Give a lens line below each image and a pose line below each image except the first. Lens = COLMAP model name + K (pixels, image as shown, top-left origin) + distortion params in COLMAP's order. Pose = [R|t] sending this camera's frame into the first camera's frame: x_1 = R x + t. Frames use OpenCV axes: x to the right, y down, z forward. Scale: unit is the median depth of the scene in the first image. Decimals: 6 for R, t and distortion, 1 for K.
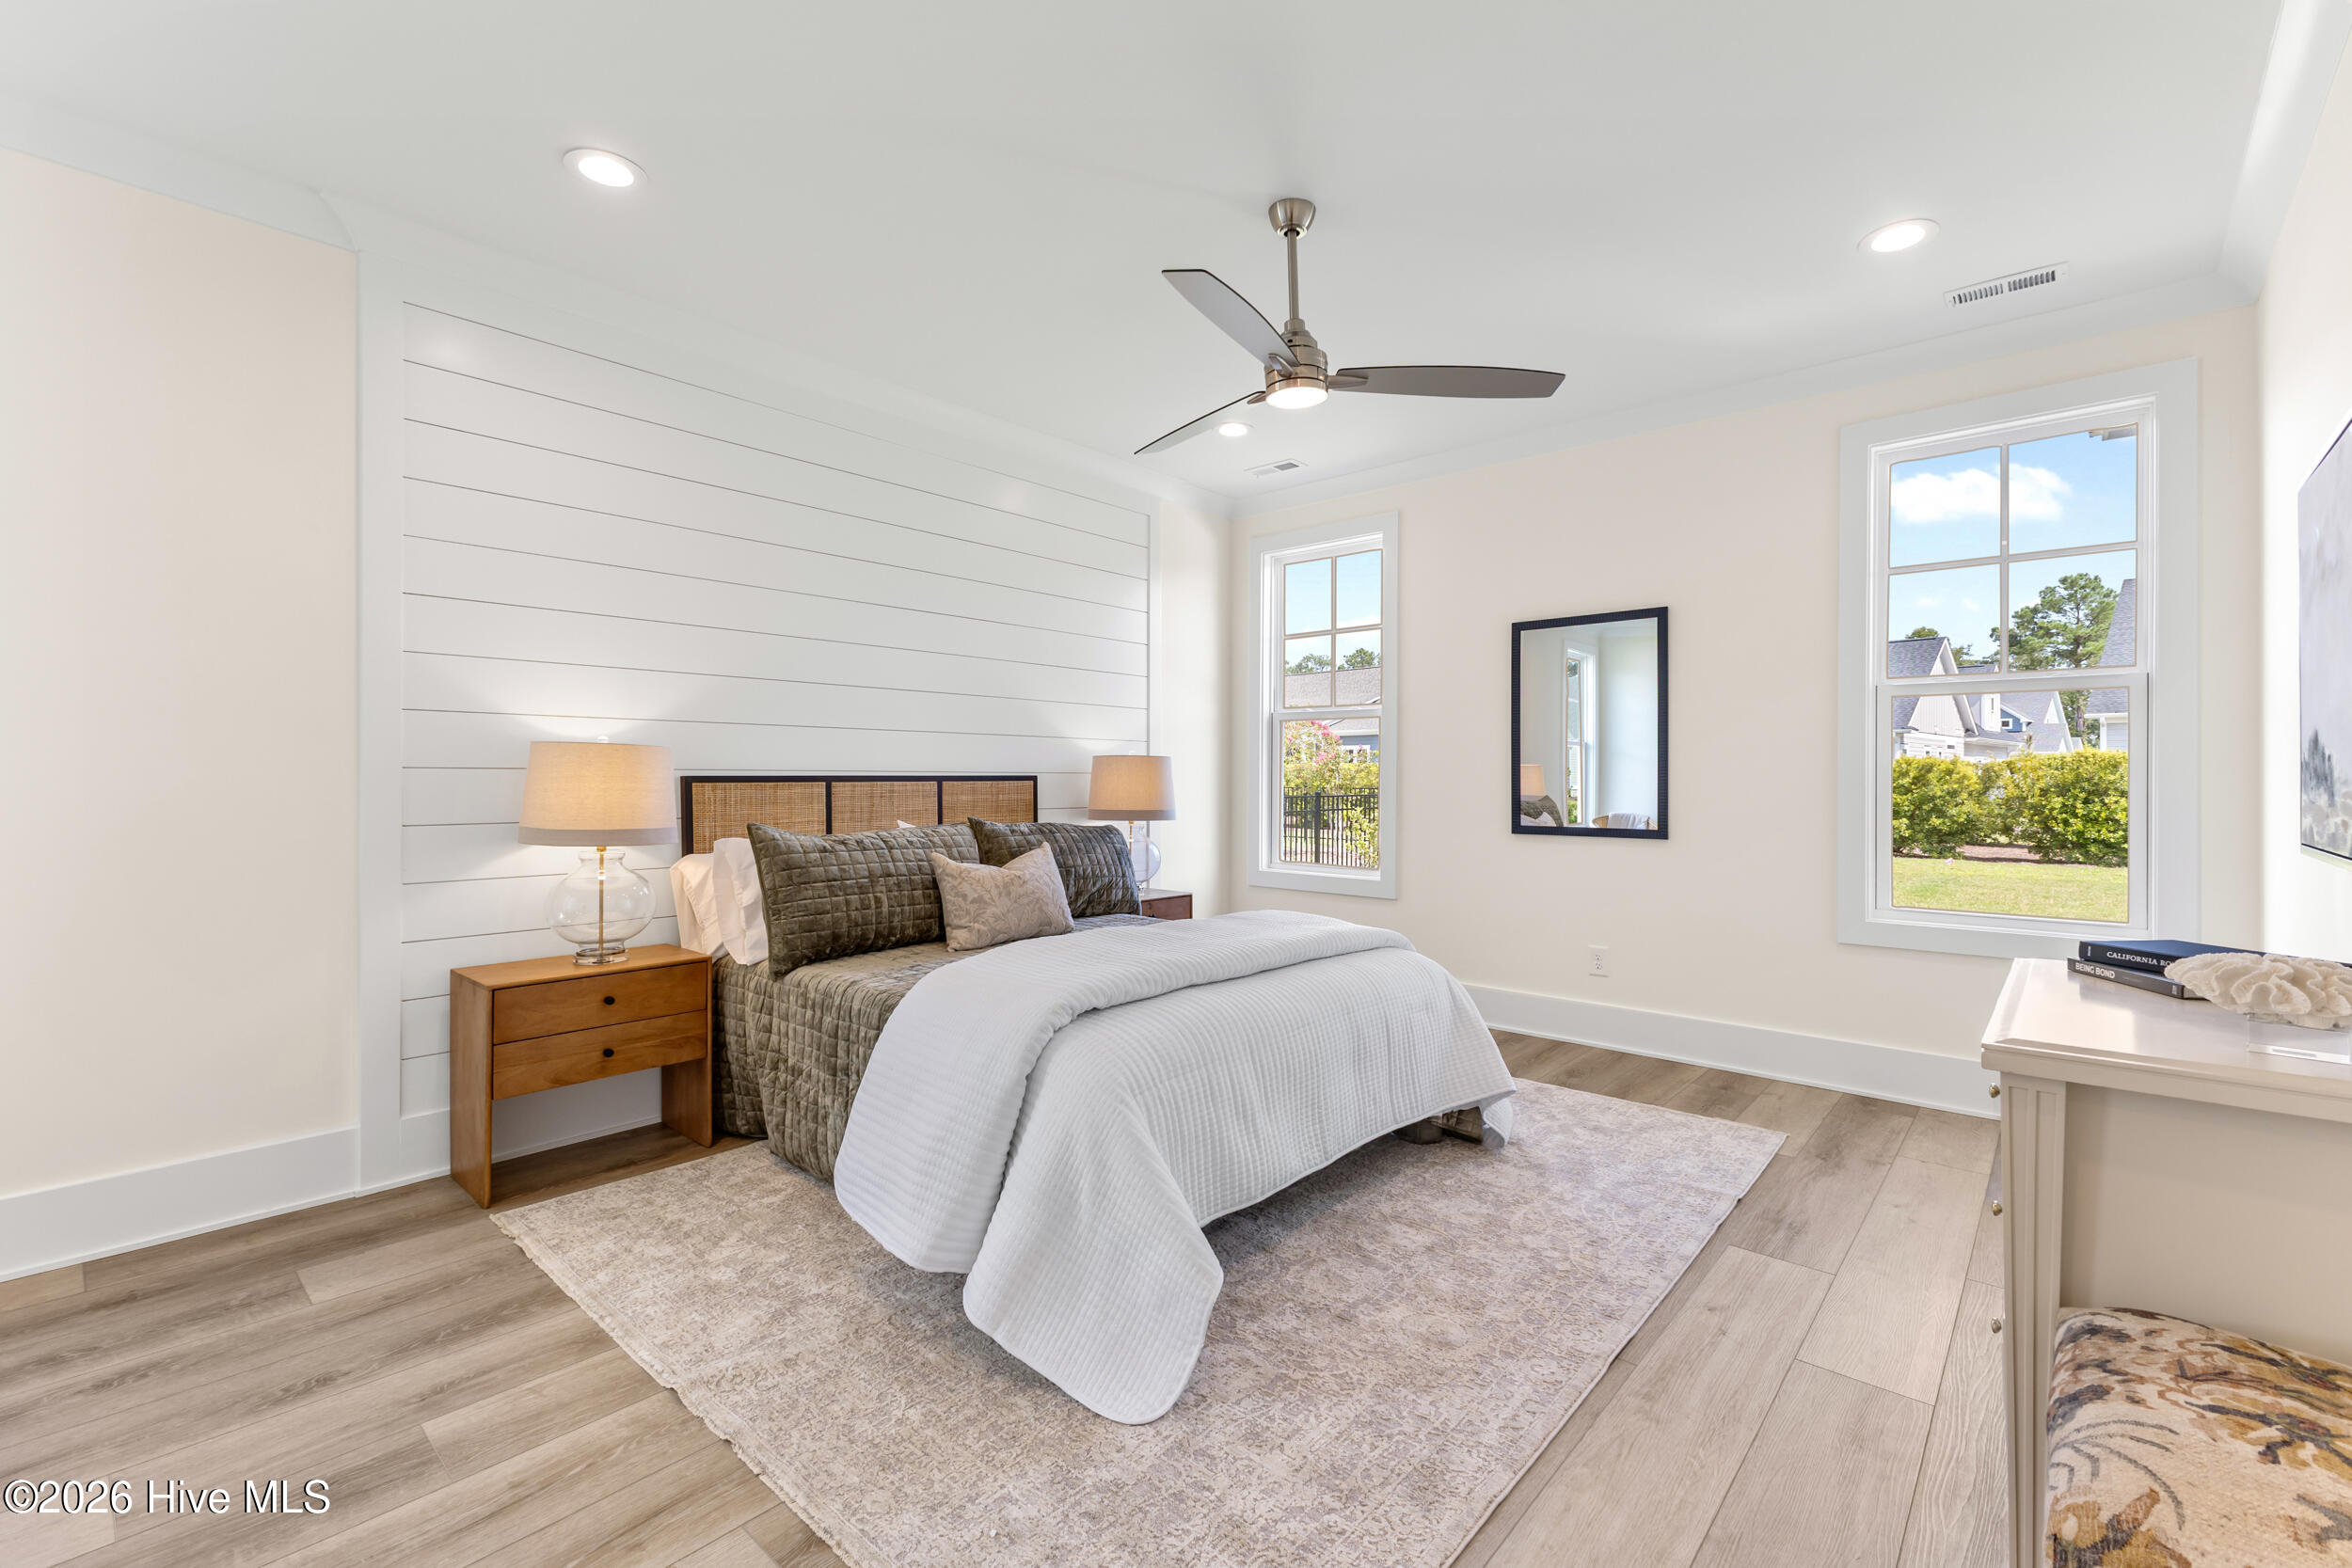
lens RADIAL K [[1017.7, 0, 1185.3], [0, 1017.7, 781.6], [0, 0, 1]] dist [0.014264, -0.004522]
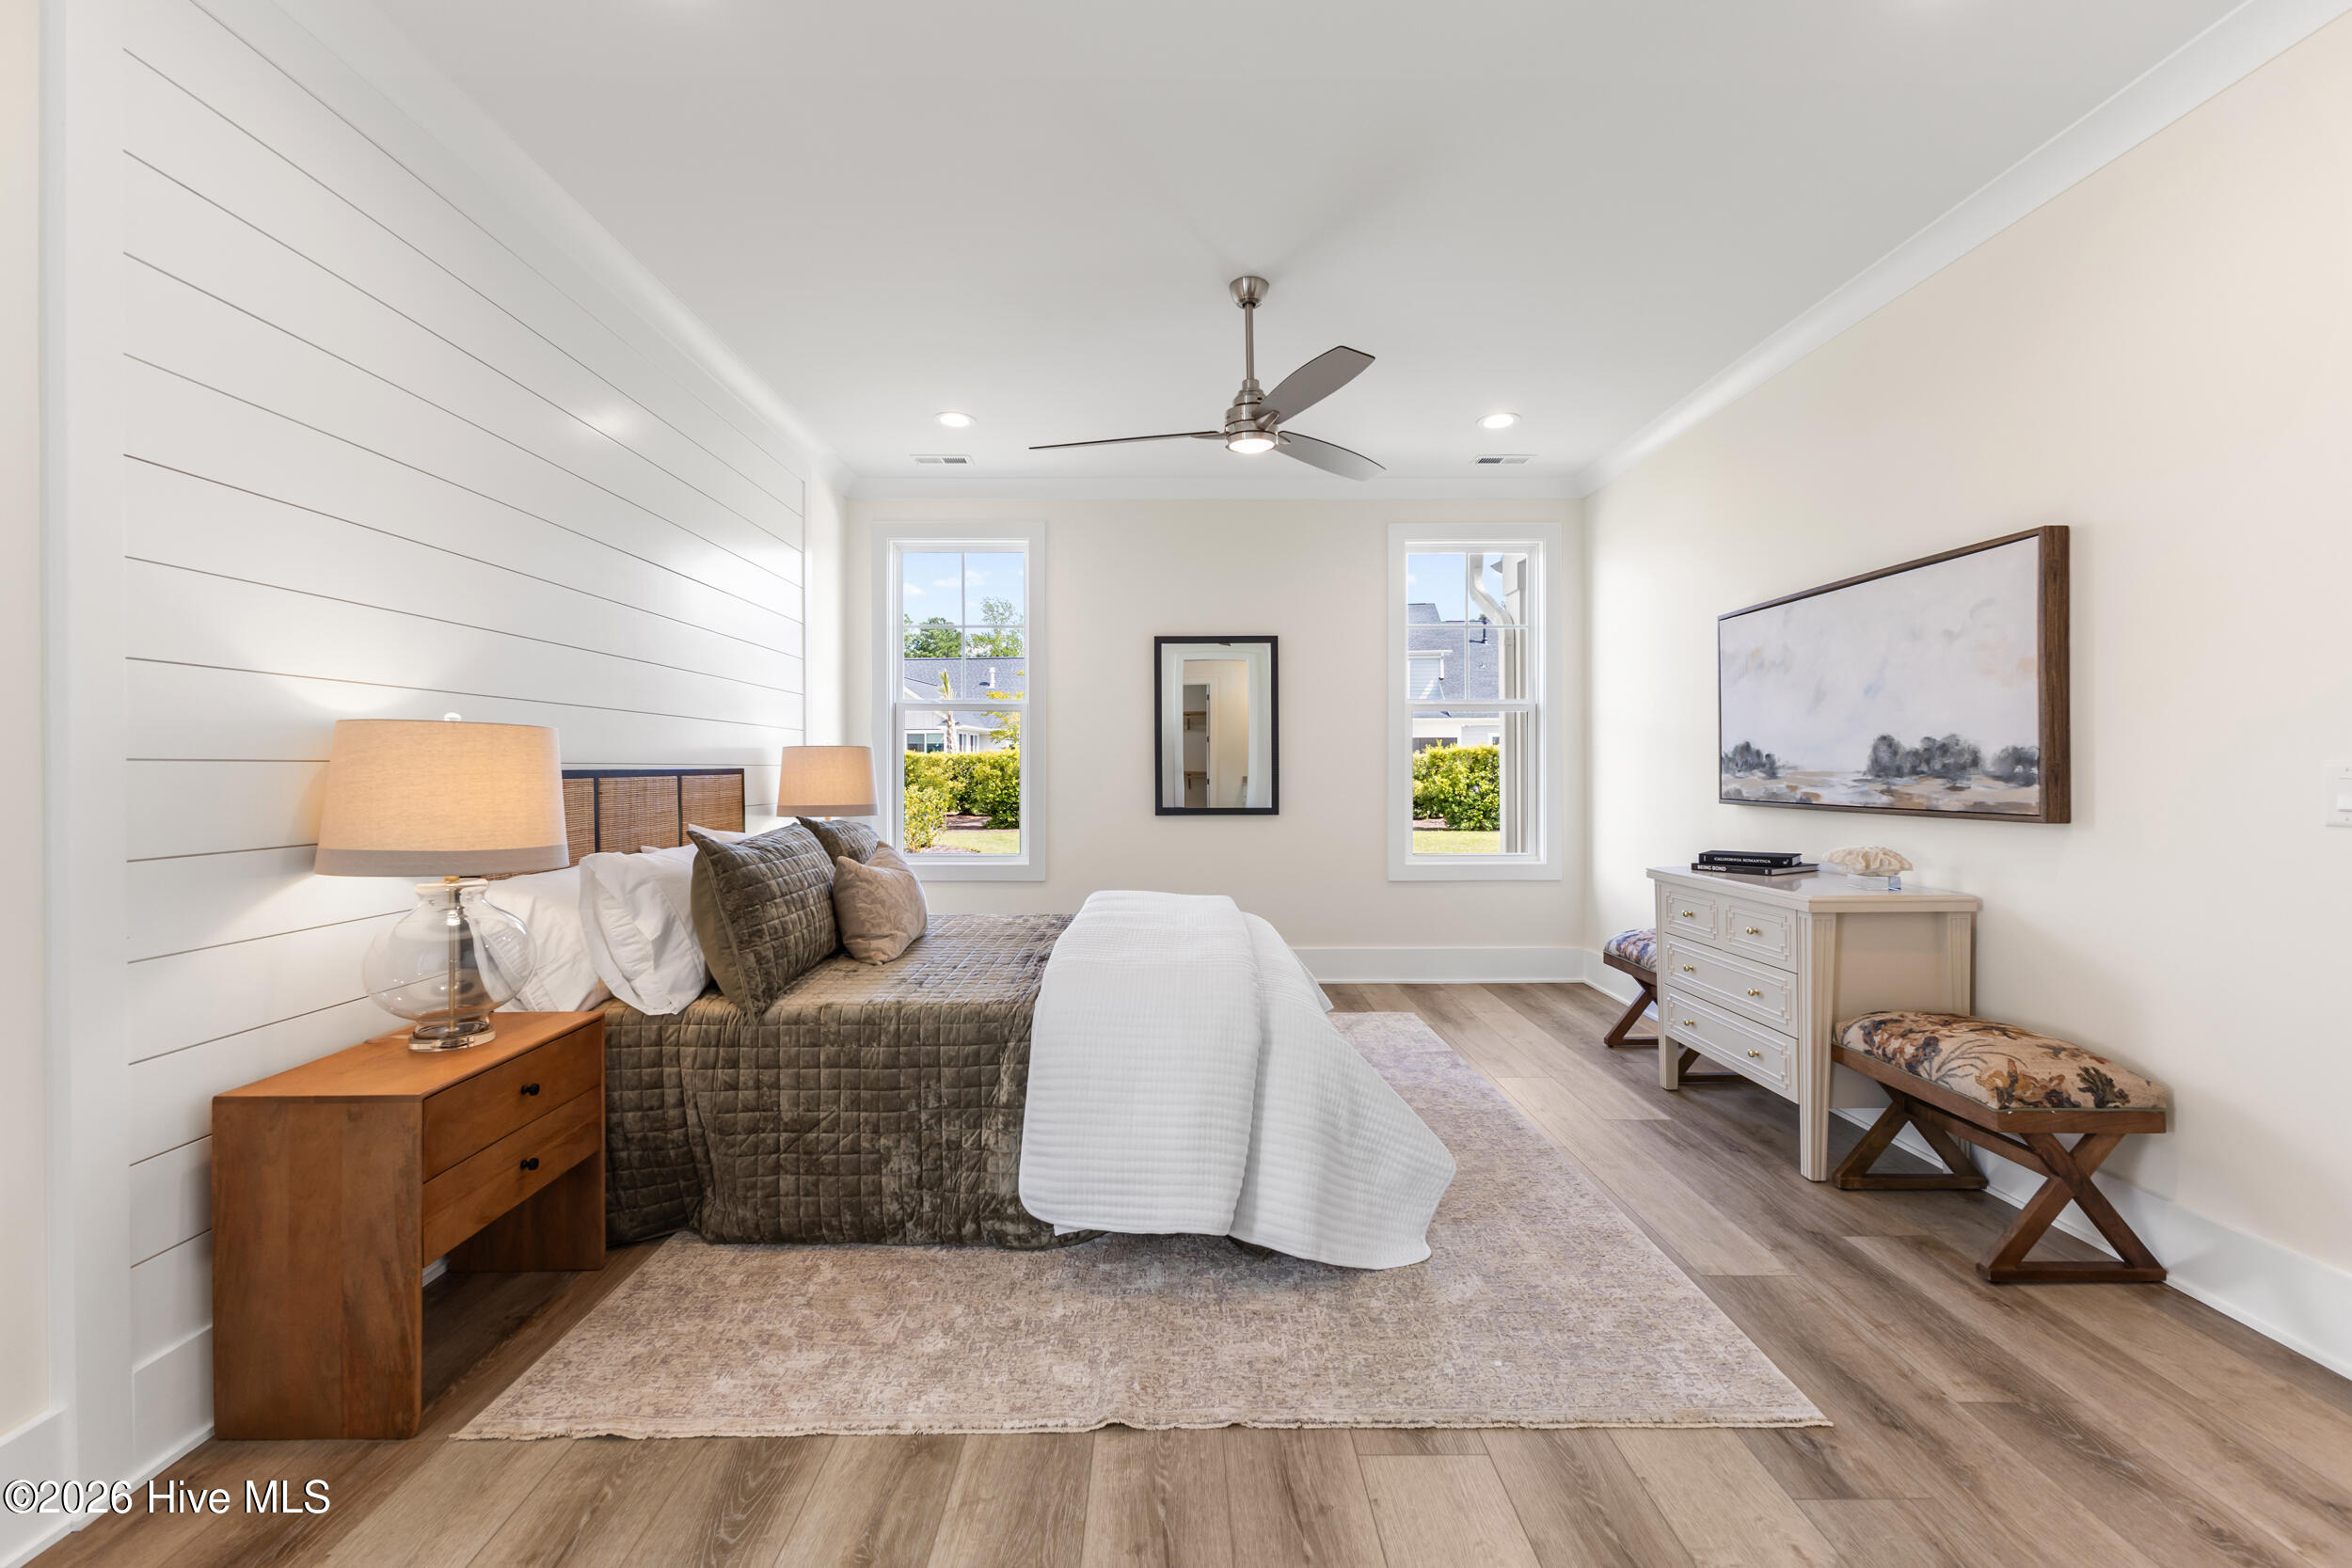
lens RADIAL K [[1017.7, 0, 1190.6], [0, 1017.7, 773.5], [0, 0, 1]] dist [0.014264, -0.004522]
pose [[0.736076, -0.009173, 0.676837, -0.687303], [0.008331, 0.999955, 0.004492, -0.003153], [-0.676848, 0.002332, 0.736120, 0.167479]]
